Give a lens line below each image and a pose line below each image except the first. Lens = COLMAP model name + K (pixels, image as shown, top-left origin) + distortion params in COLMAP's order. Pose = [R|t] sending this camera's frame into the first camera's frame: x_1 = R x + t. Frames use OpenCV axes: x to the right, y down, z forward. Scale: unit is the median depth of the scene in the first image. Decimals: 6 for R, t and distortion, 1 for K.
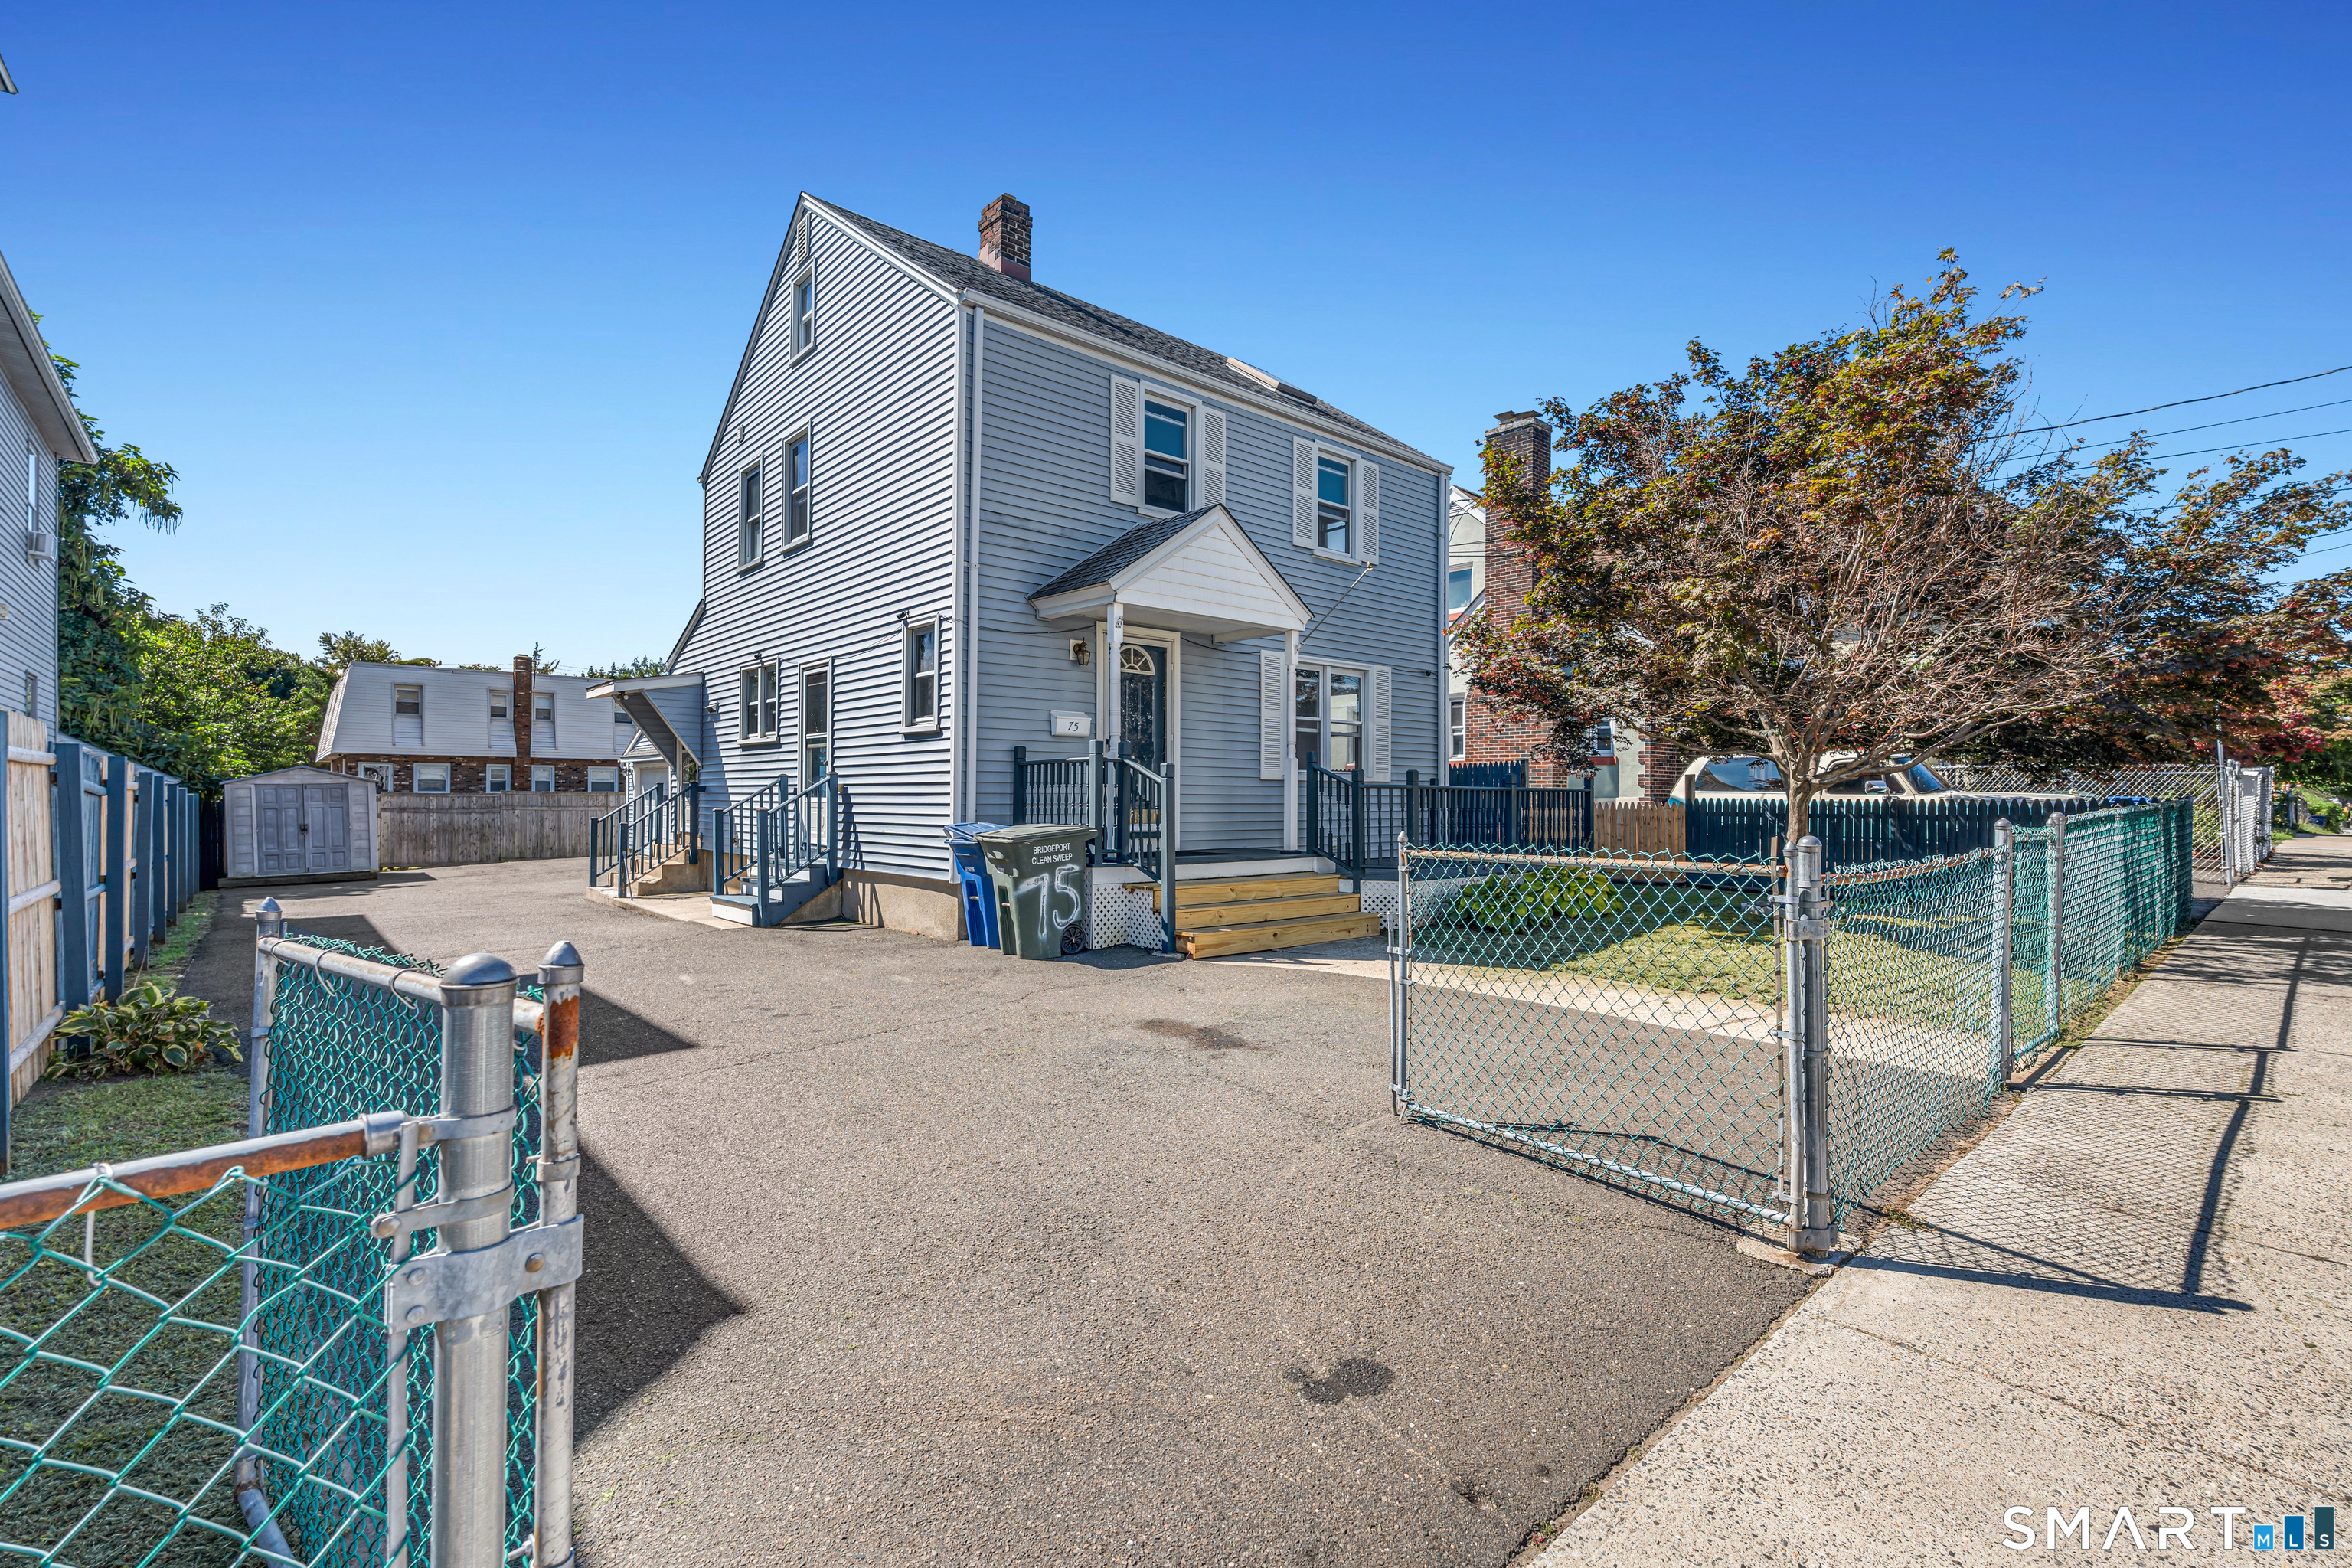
lens RADIAL K [[1038.5, 0, 1178.7], [0, 1038.5, 783.5], [0, 0, 1]] dist [-0.001841, -0.000298]
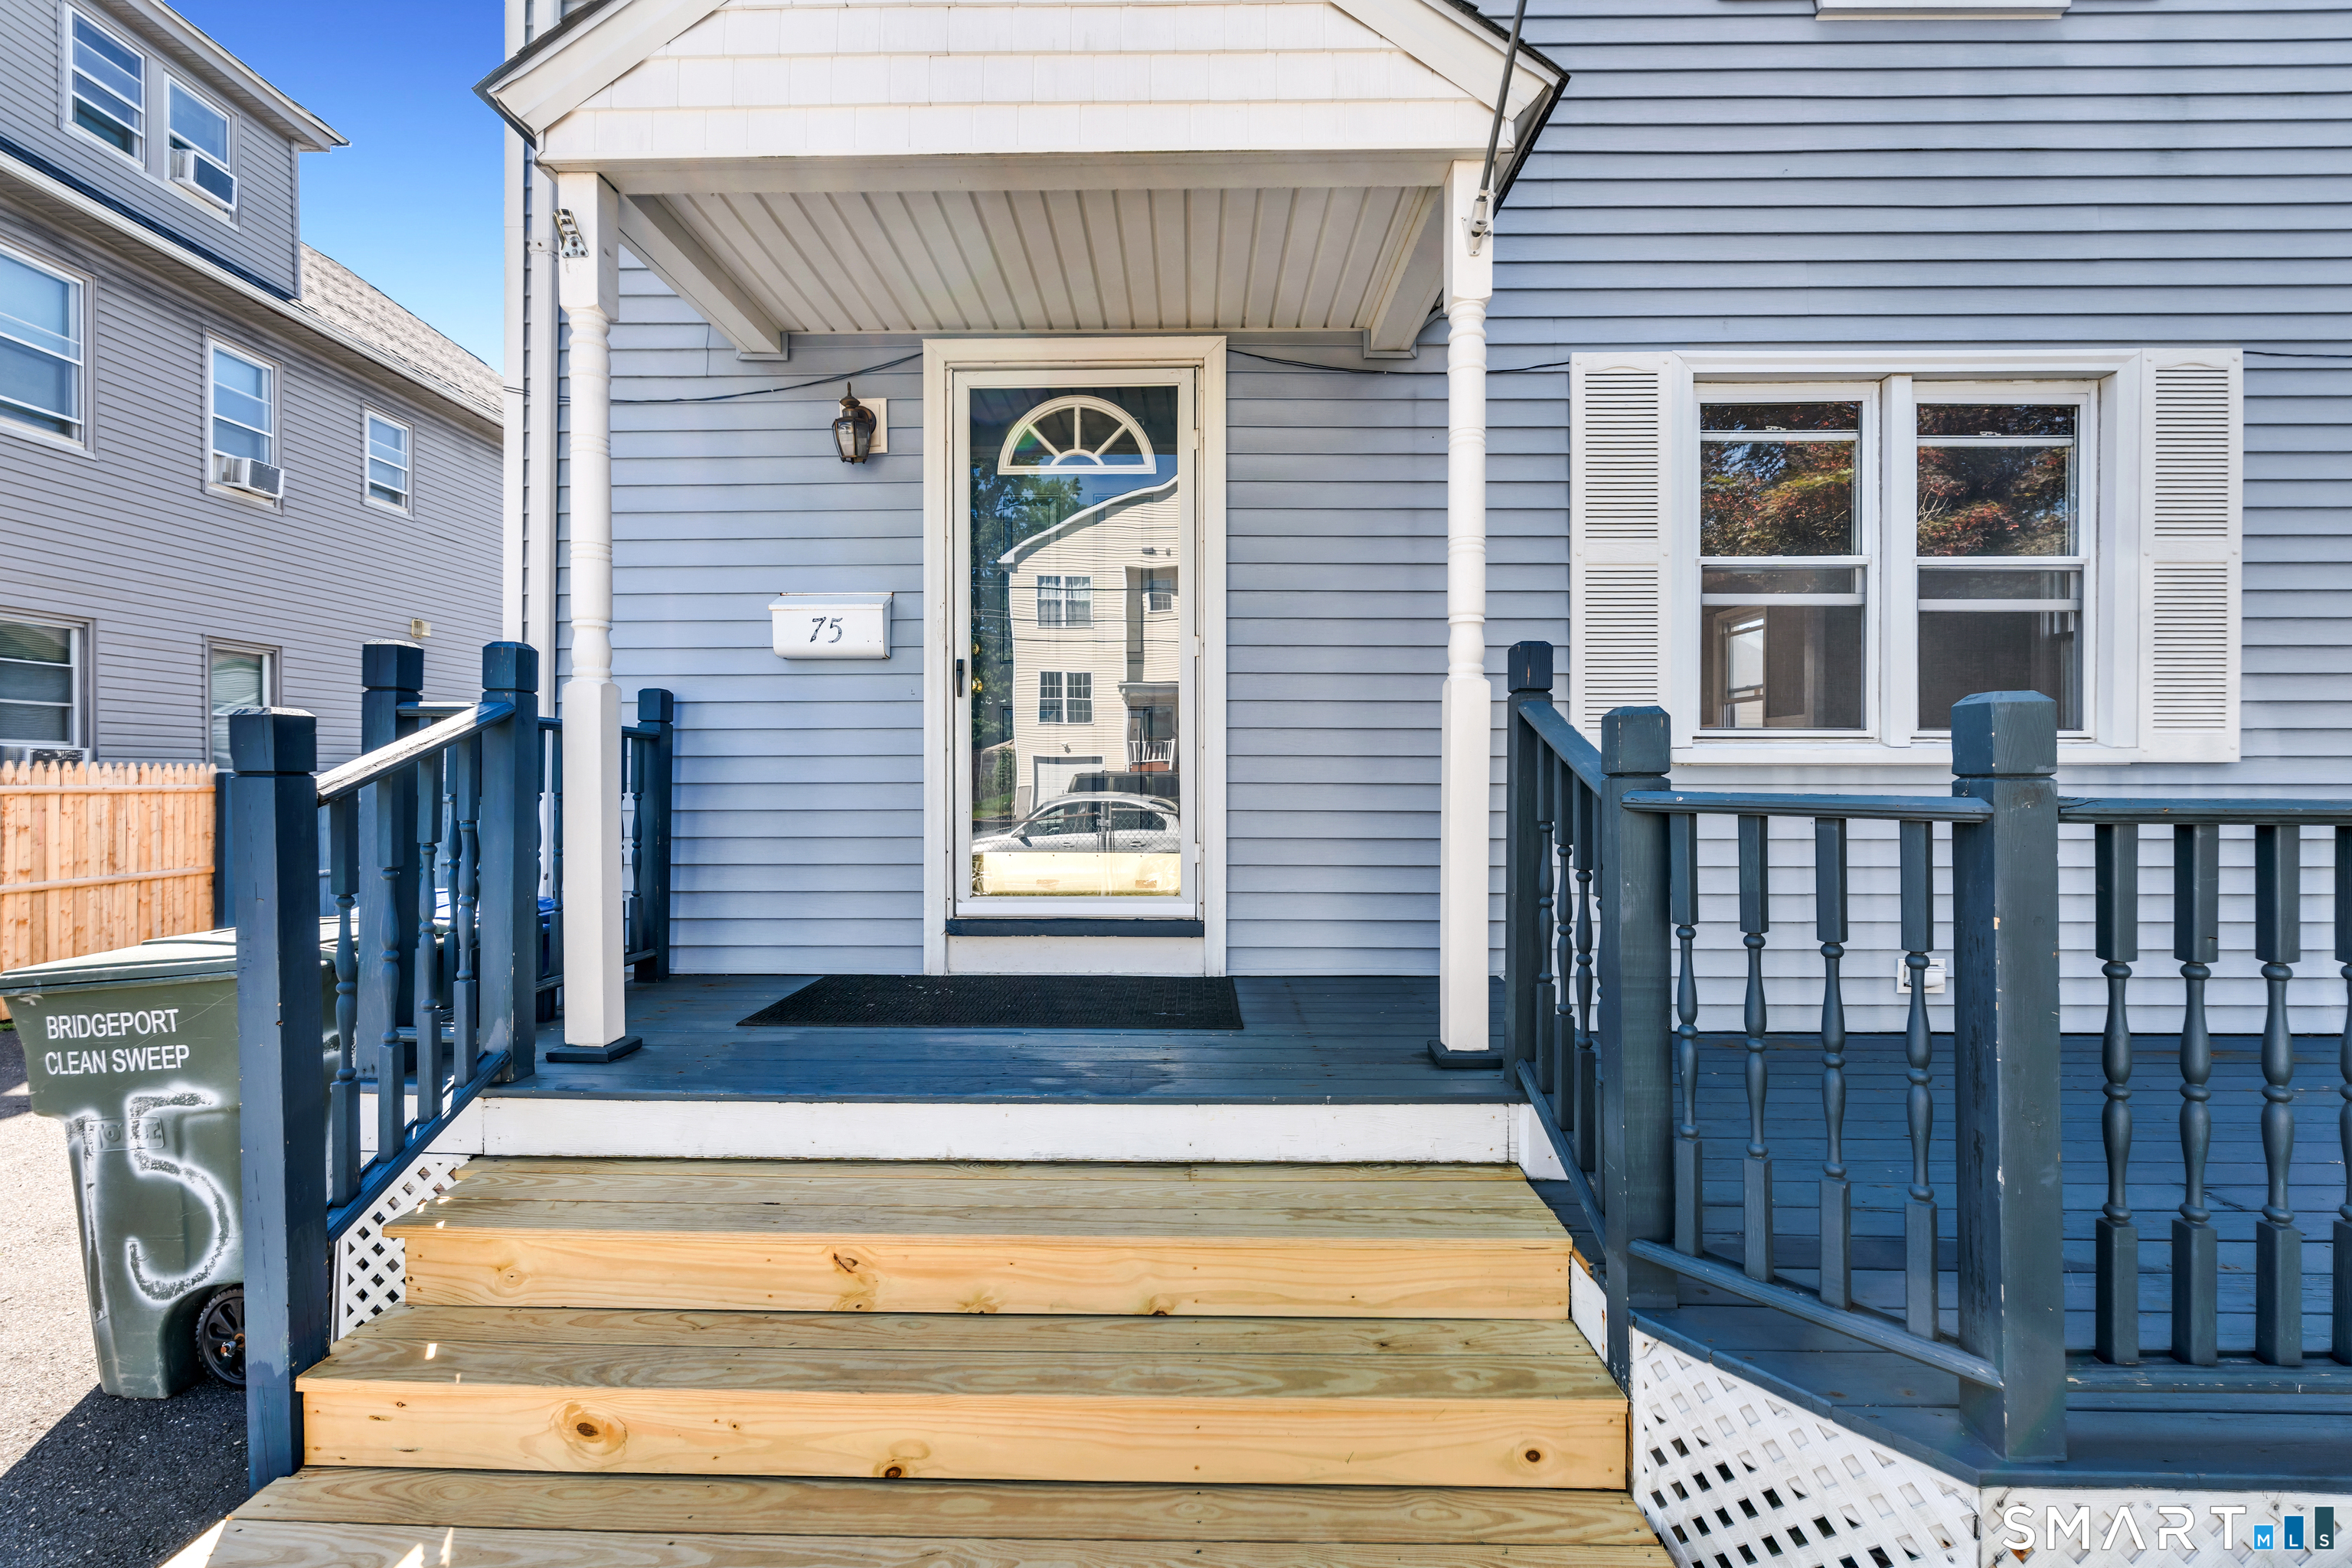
lens RADIAL K [[1015.2, 0, 1196.4], [0, 1015.2, 781.4], [0, 0, 1]] dist [-0.003332, -0.000097]
pose [[0.745392, 0.000631, -0.666626, 0.129281], [0.010949, 0.999853, 0.013189, -0.002271], [0.666536, -0.017130, 0.745276, 0.445912]]
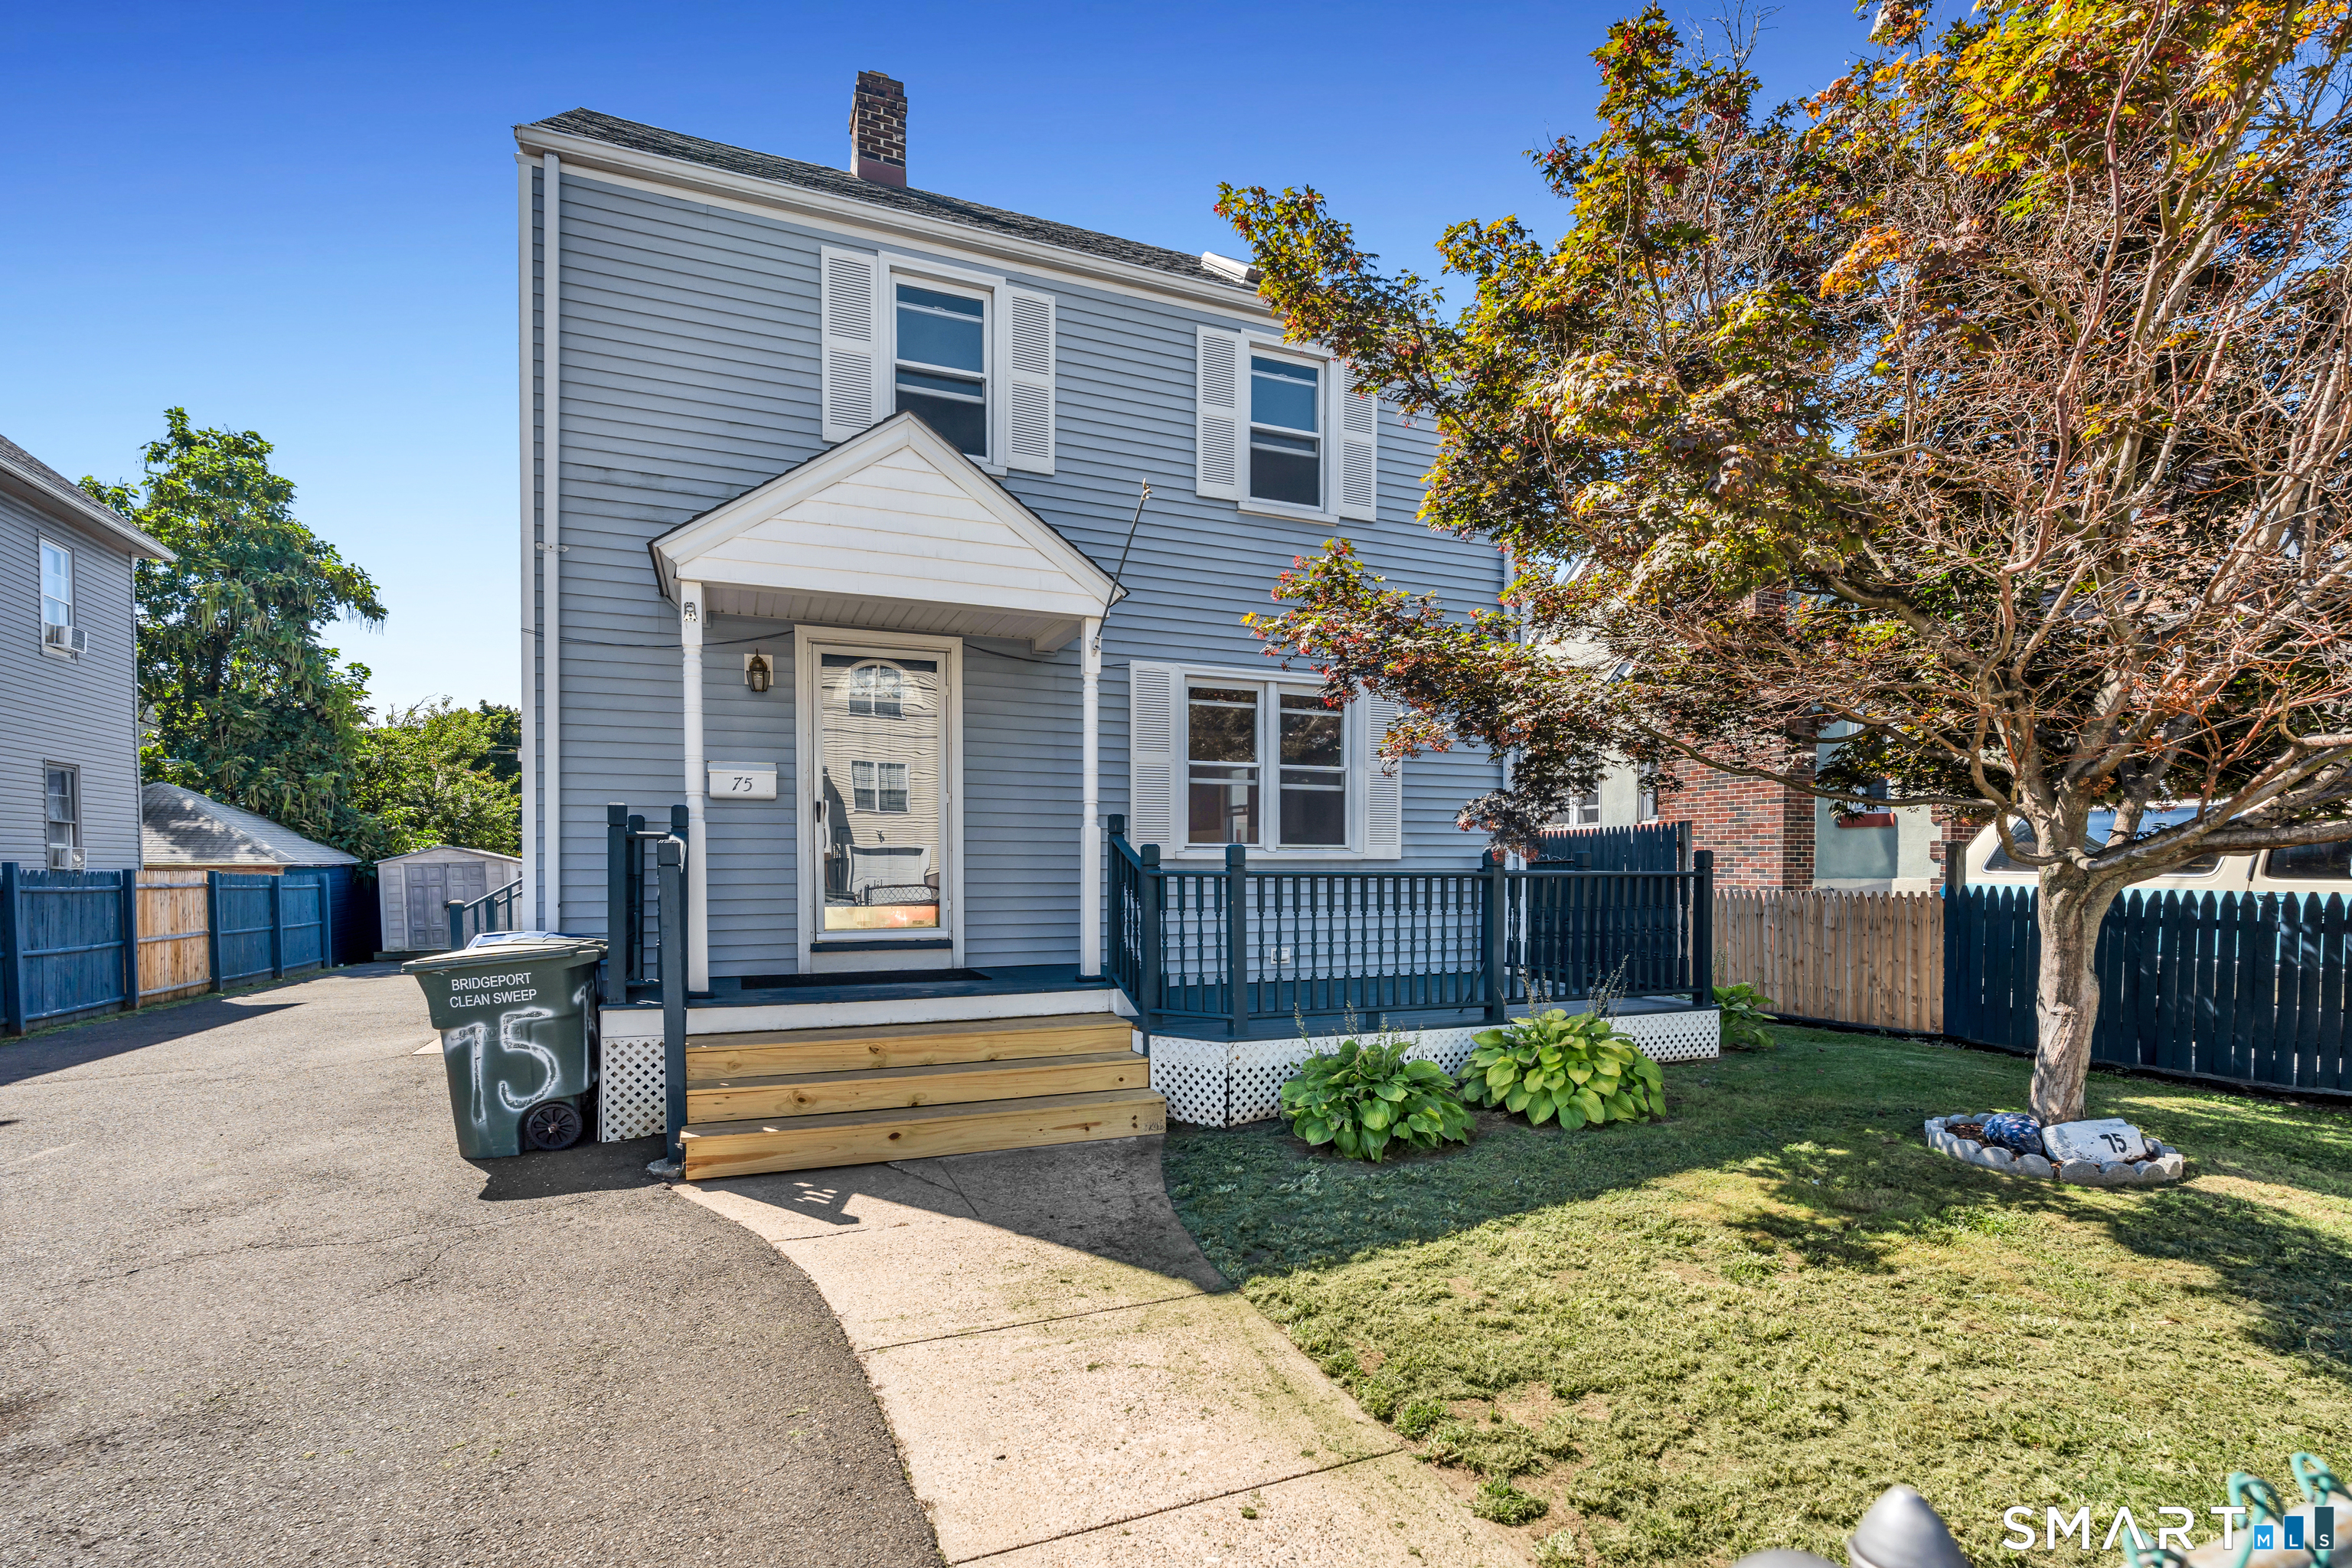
lens RADIAL K [[1053.2, 0, 1177.5], [0, 1053.2, 883.9], [0, 0, 1]] dist [-0.000753, -0.000016]
pose [[0.946132, 0.003185, -0.323765, 0.207902], [0.006848, 0.999531, 0.029846, -0.004937], [0.323708, -0.030455, 0.945667, 0.244520]]
